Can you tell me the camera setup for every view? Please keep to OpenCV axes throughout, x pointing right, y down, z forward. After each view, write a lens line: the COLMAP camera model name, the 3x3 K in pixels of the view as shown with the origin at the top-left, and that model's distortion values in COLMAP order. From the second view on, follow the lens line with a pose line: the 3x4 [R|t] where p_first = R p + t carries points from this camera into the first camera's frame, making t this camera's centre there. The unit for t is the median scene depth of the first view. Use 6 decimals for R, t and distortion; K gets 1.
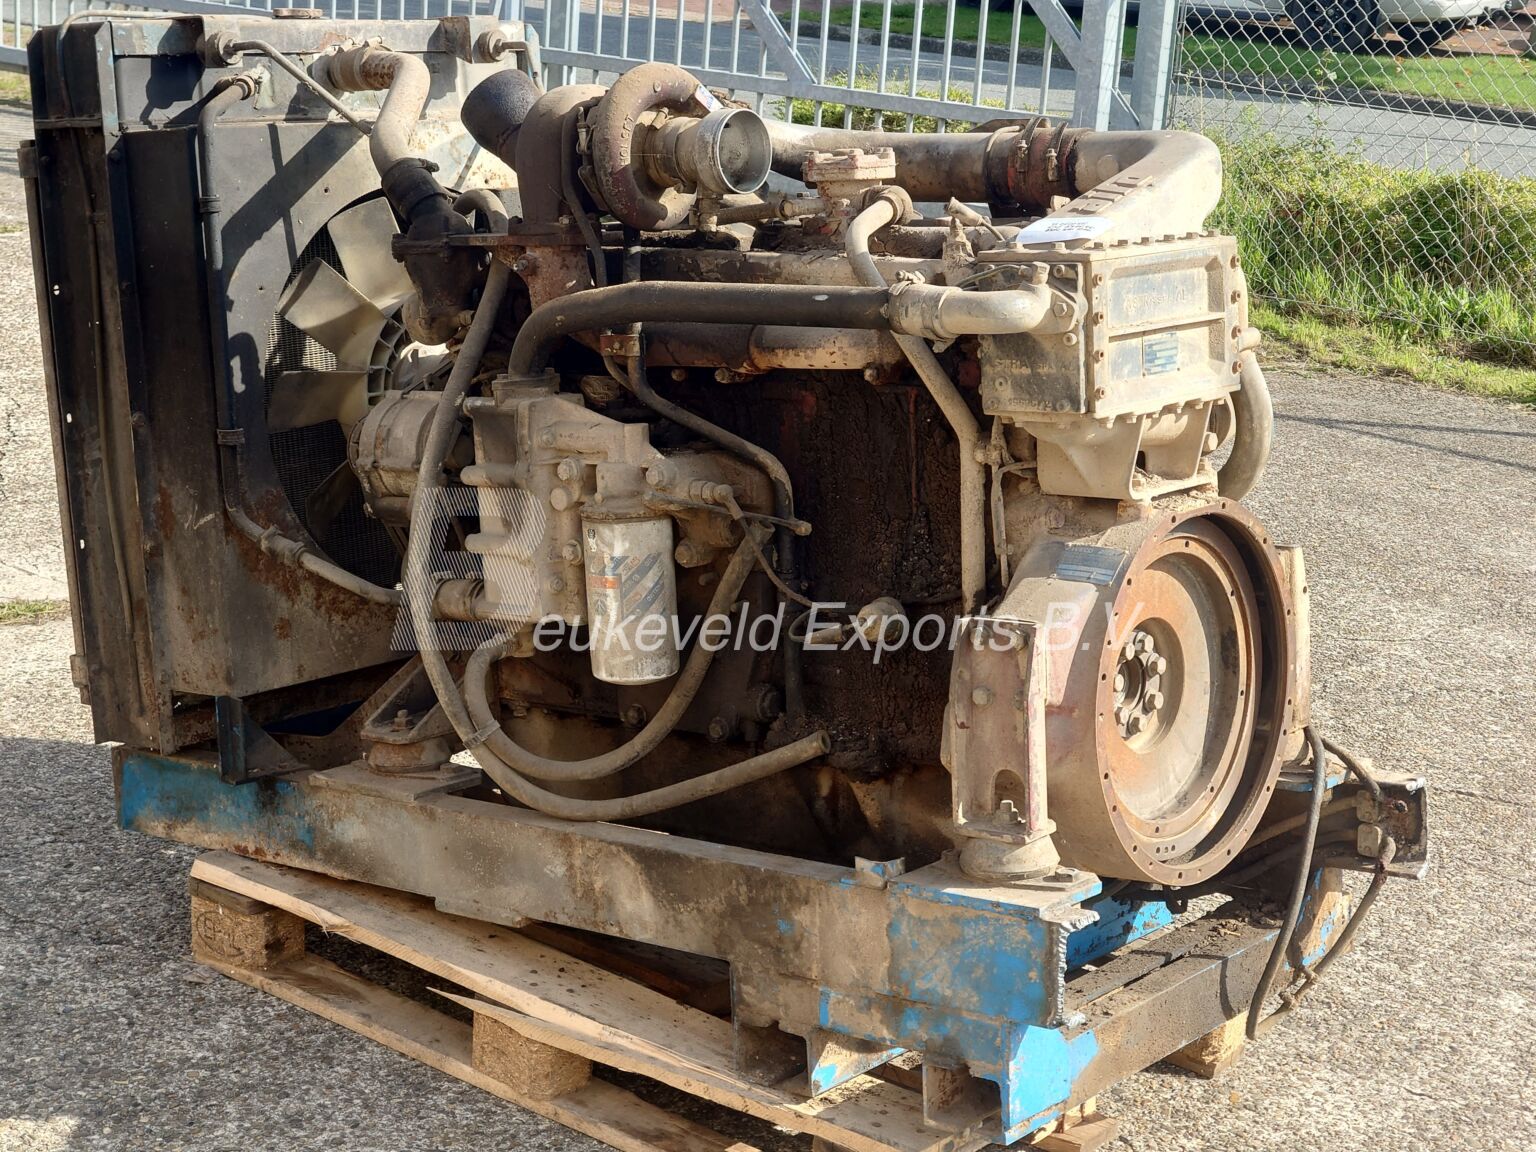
lens RADIAL K [[2724.4, 0, 766.4], [0, 2724.4, 589.6], [0, 0, 1]] dist [0.027603, -0.184397]
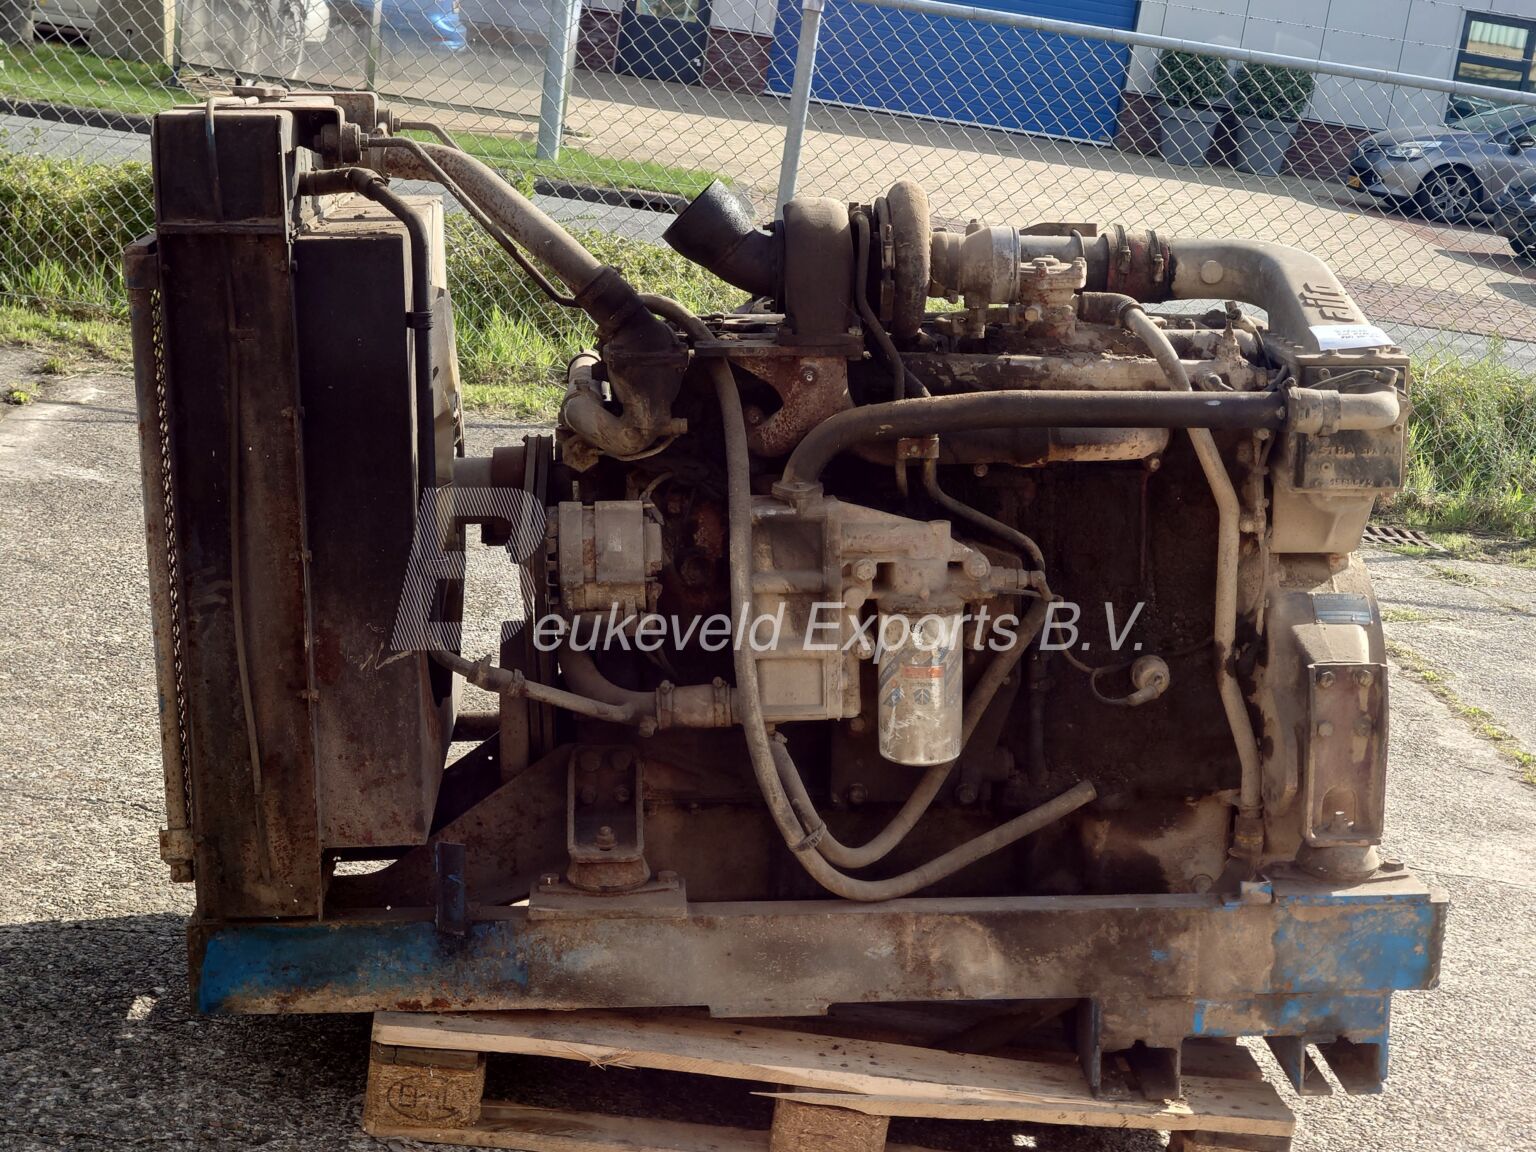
lens RADIAL K [[2724.4, 0, 766.4], [0, 2724.4, 589.6], [0, 0, 1]] dist [0.027603, -0.184397]
pose [[0.723504, -0.102099, 0.682728, -0.830441], [0.084863, 0.994655, 0.058815, -0.103120], [-0.685084, 0.015385, 0.728301, 0.271909]]
